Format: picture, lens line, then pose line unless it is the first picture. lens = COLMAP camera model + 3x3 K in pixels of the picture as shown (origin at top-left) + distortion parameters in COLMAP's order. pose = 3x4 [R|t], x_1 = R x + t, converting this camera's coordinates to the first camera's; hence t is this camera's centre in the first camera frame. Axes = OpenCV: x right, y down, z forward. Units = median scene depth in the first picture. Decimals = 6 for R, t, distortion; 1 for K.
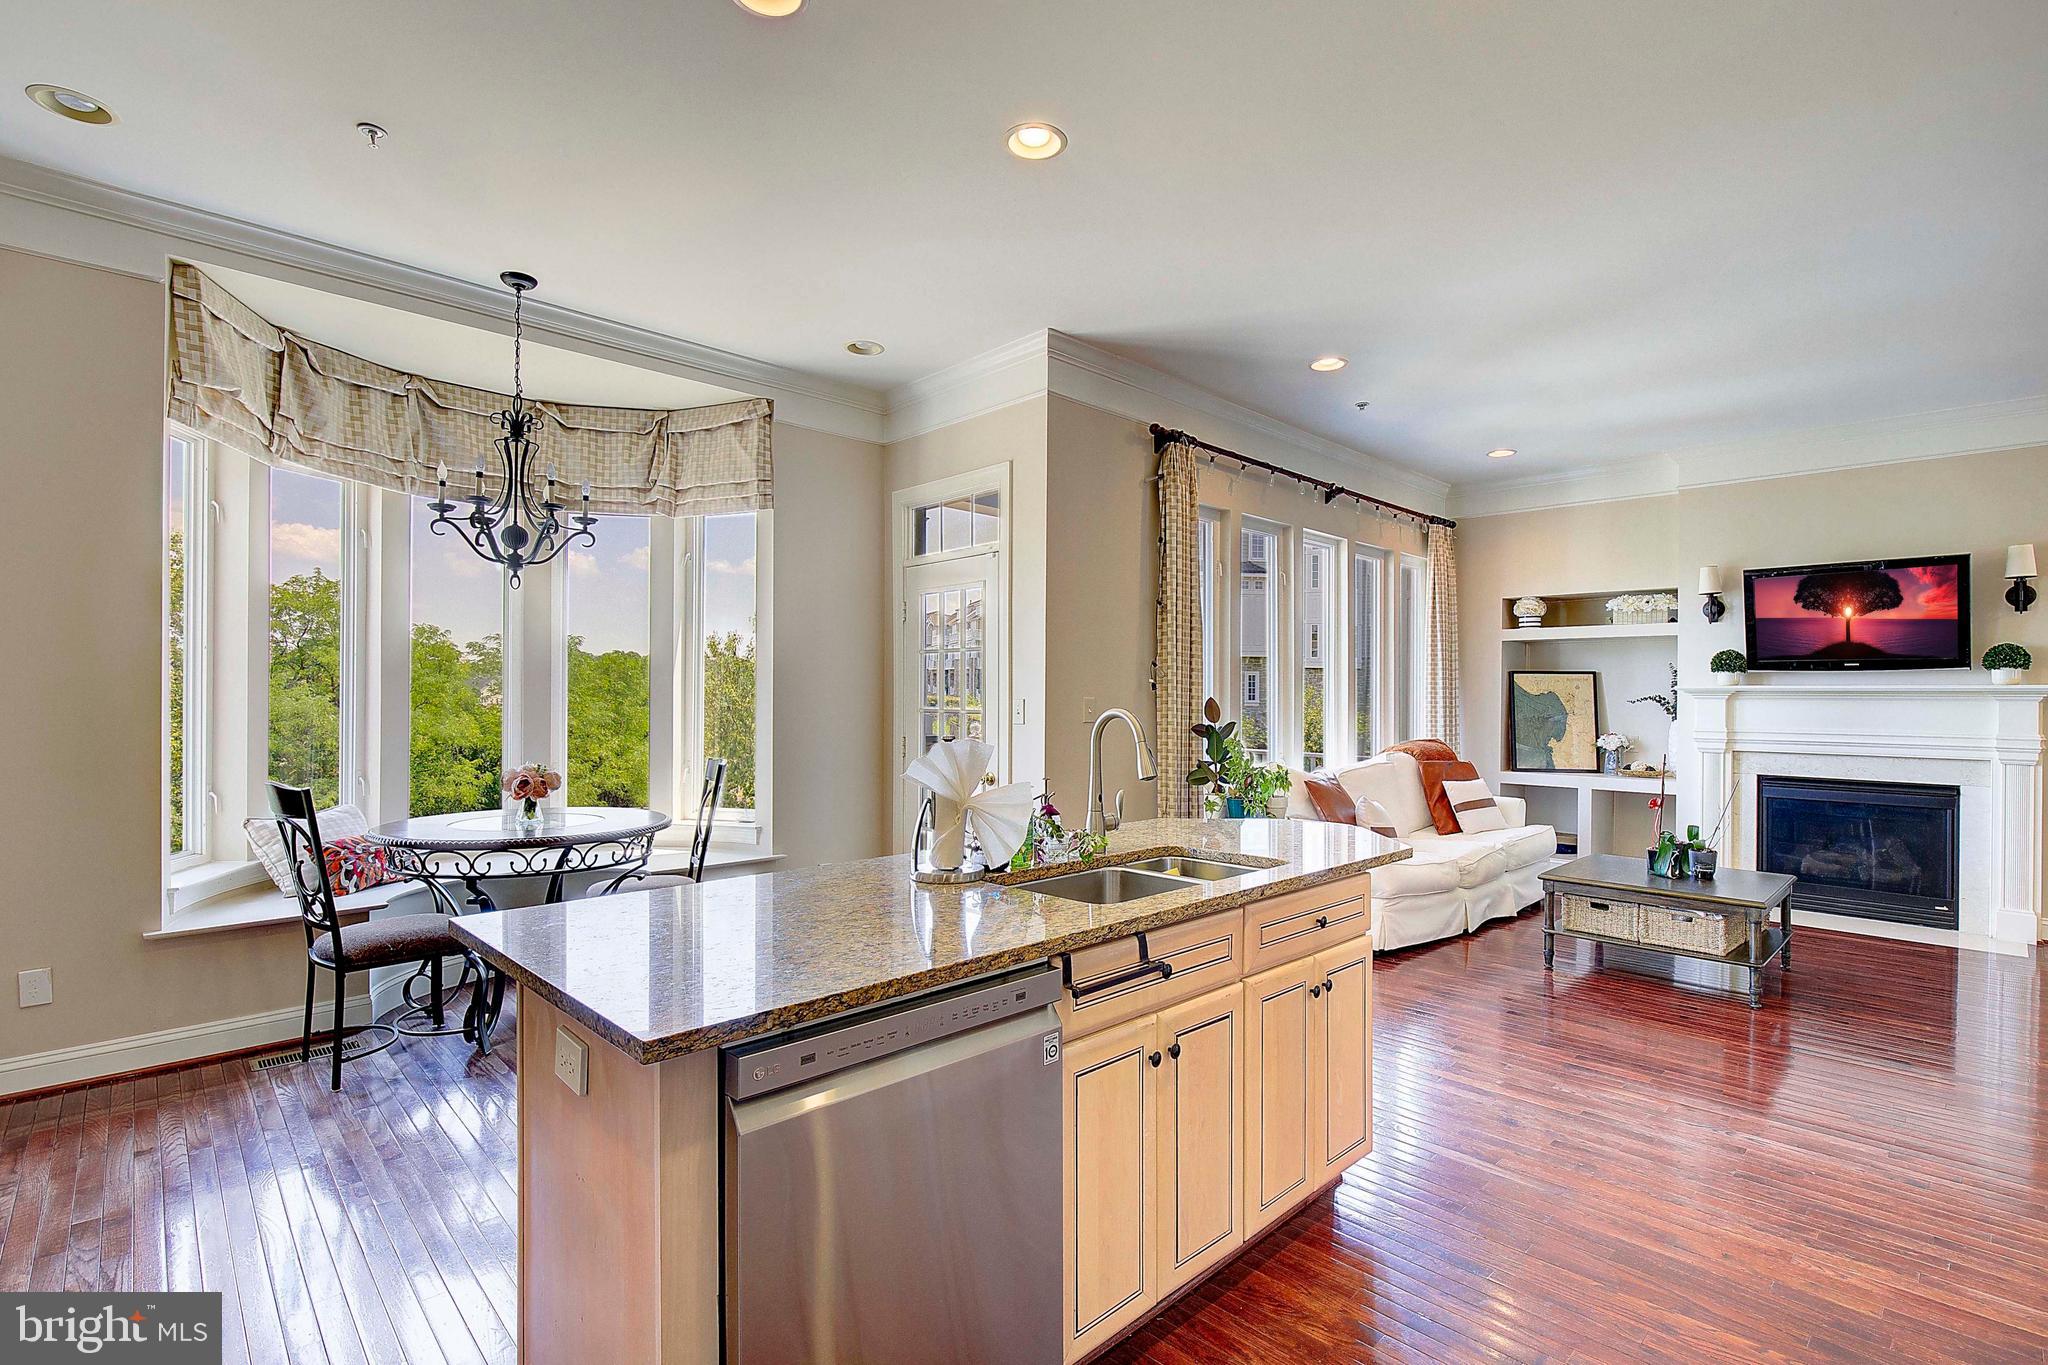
lens RADIAL K [[941.9, 0, 1047.8], [0, 941.9, 696.2], [0, 0, 1]] dist [-0.004374, -0.004093]
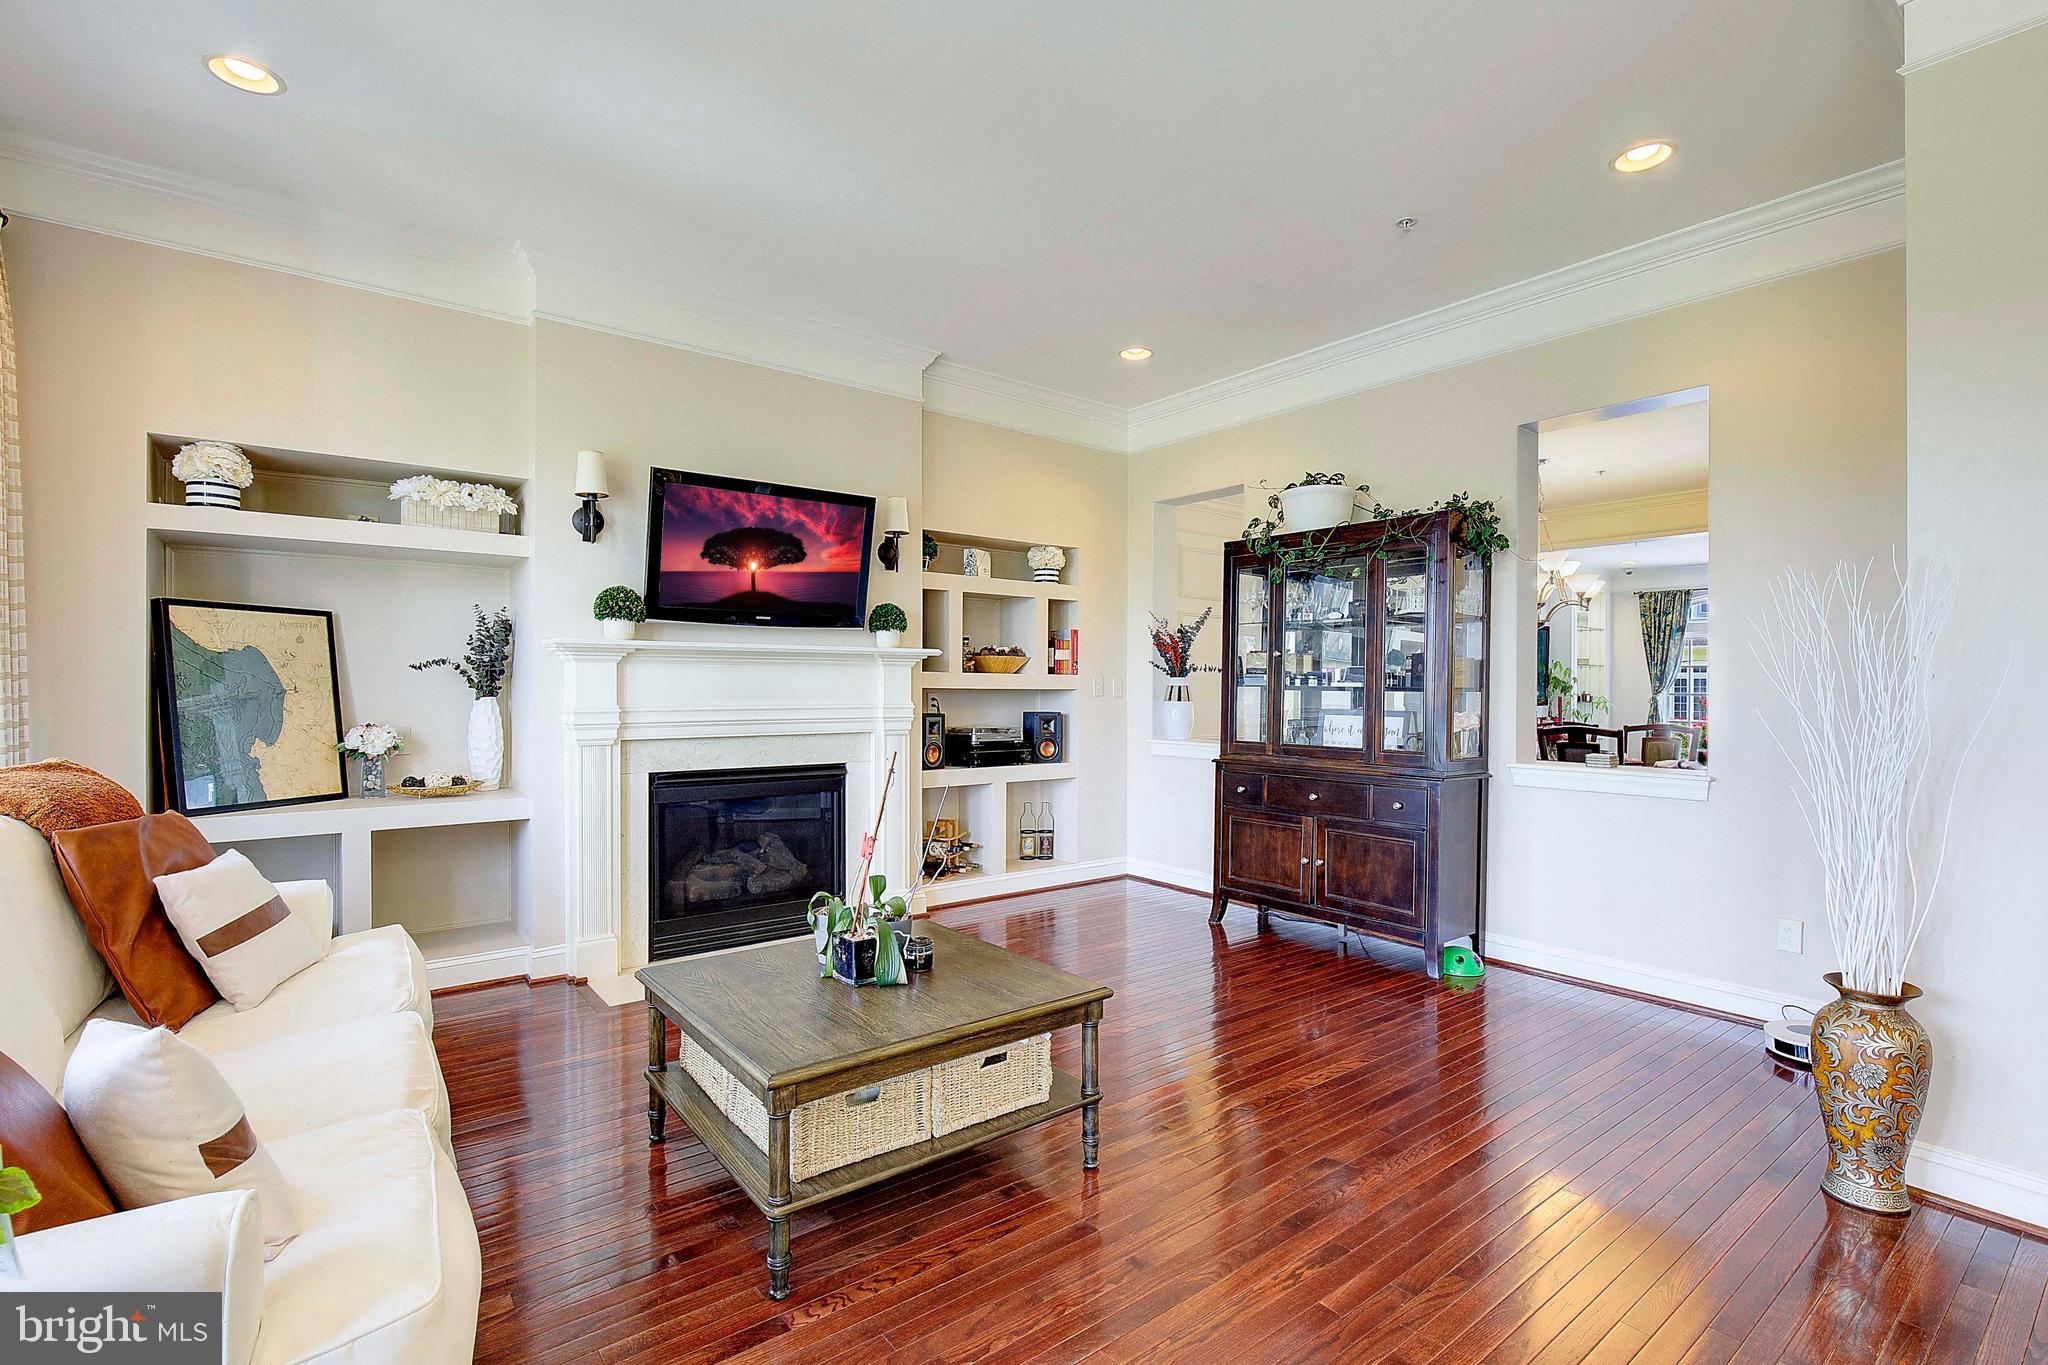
lens RADIAL K [[941.9, 0, 1060.5], [0, 941.9, 692.3], [0, 0, 1]] dist [-0.004374, -0.004093]
pose [[0.107807, -0.013341, 0.994082, 0.107555], [0.000418, 0.999910, 0.013374, 0.015960], [-0.994172, -0.001026, 0.107803, 0.627637]]
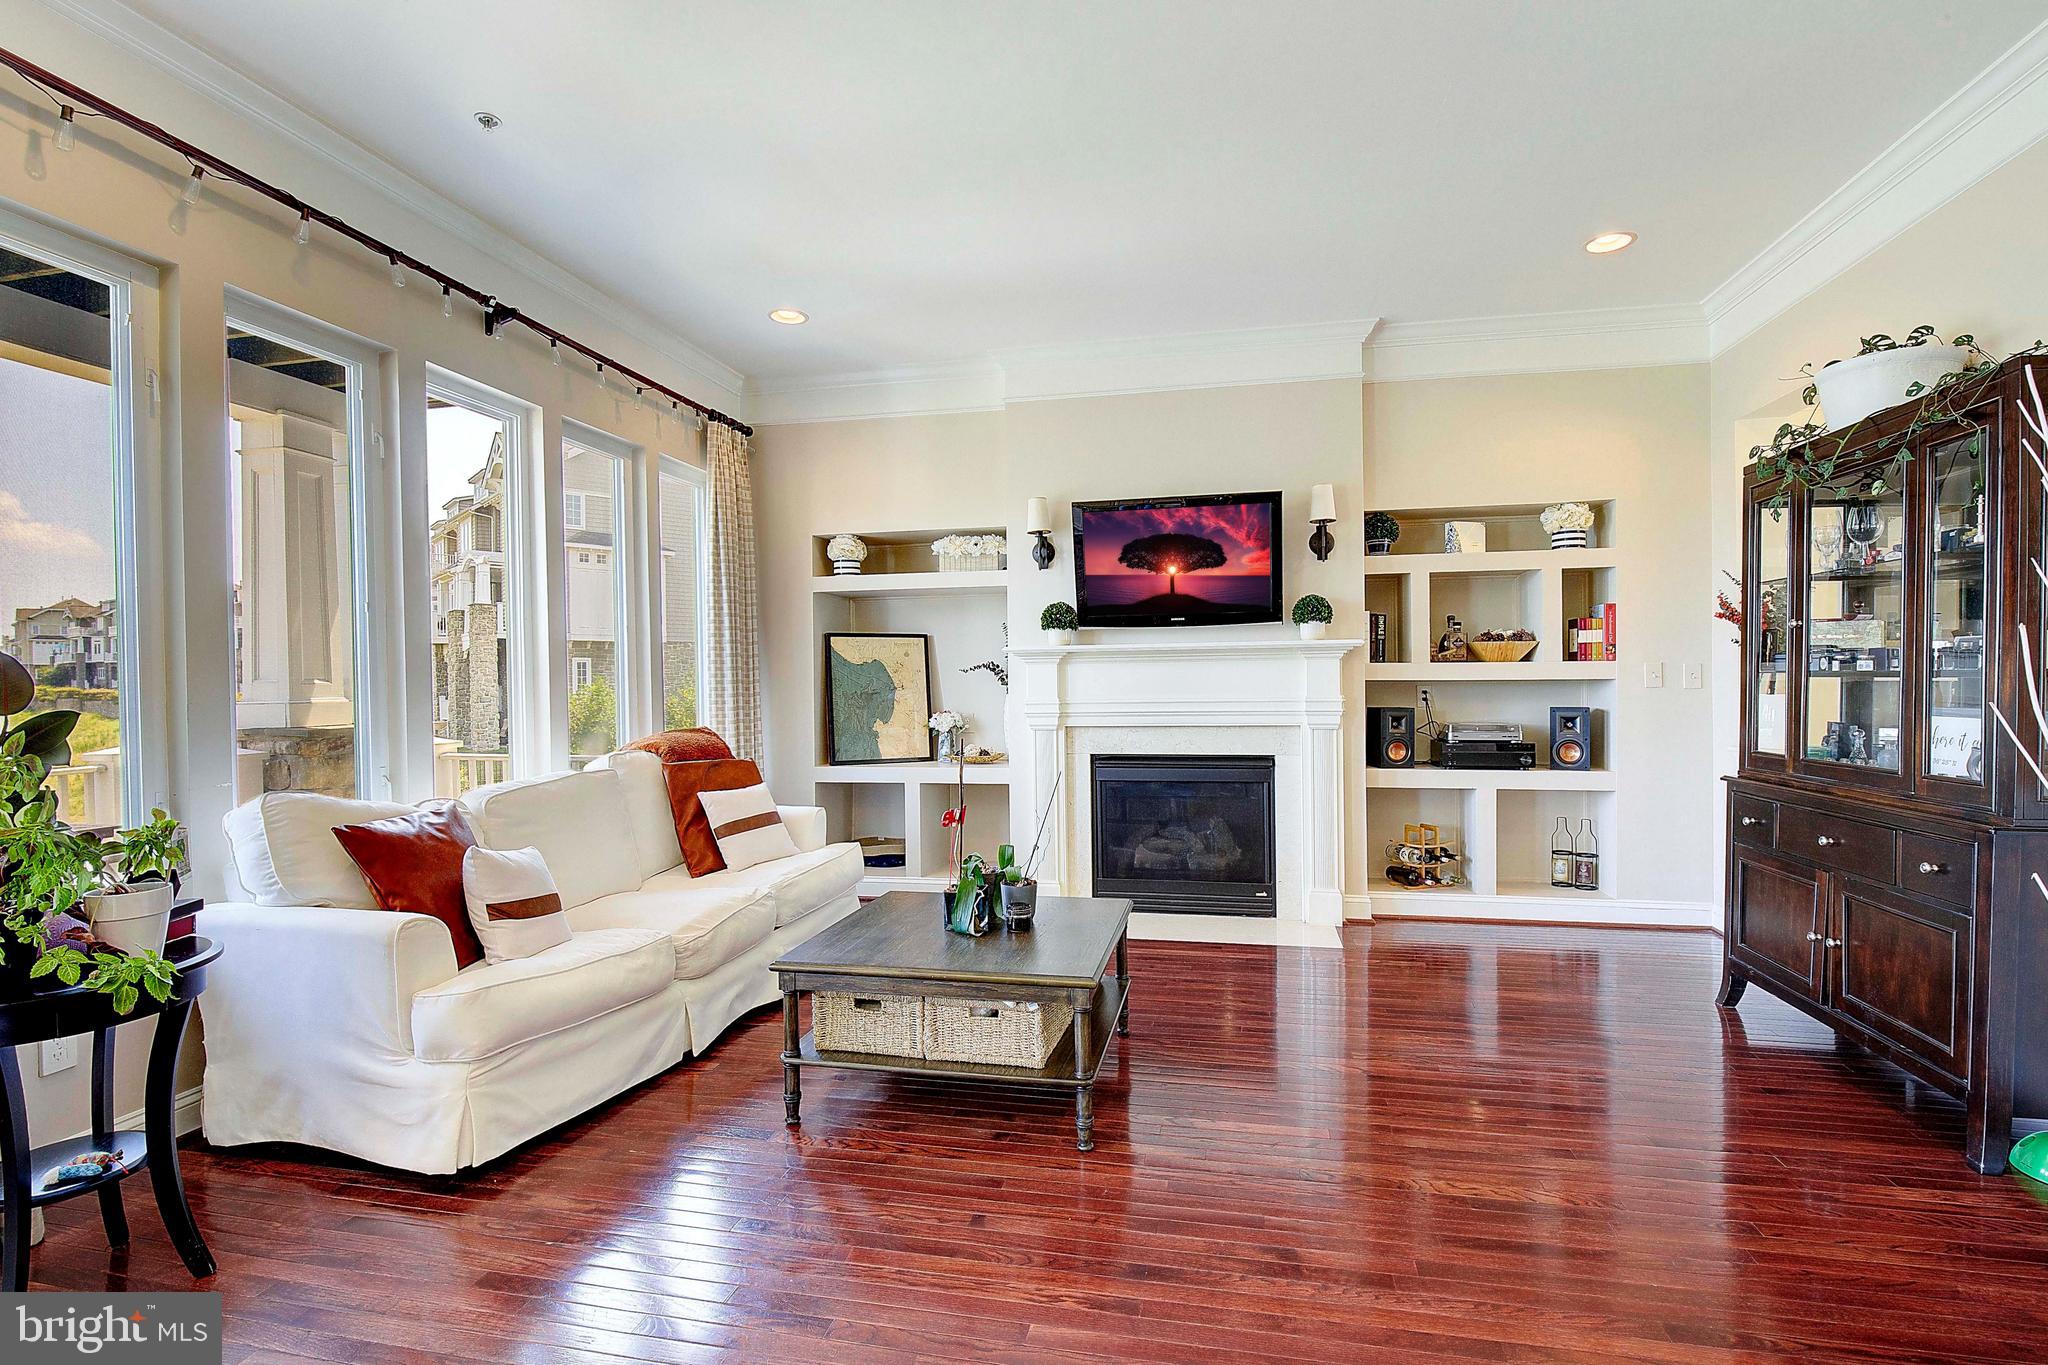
lens RADIAL K [[941.9, 0, 1037.4], [0, 941.9, 698.7], [0, 0, 1]] dist [-0.004374, -0.004093]
pose [[0.835116, -0.026698, 0.549425, 0.262999], [0.019364, 0.999629, 0.019142, 0.018173], [-0.549733, -0.005347, 0.835323, 0.333346]]
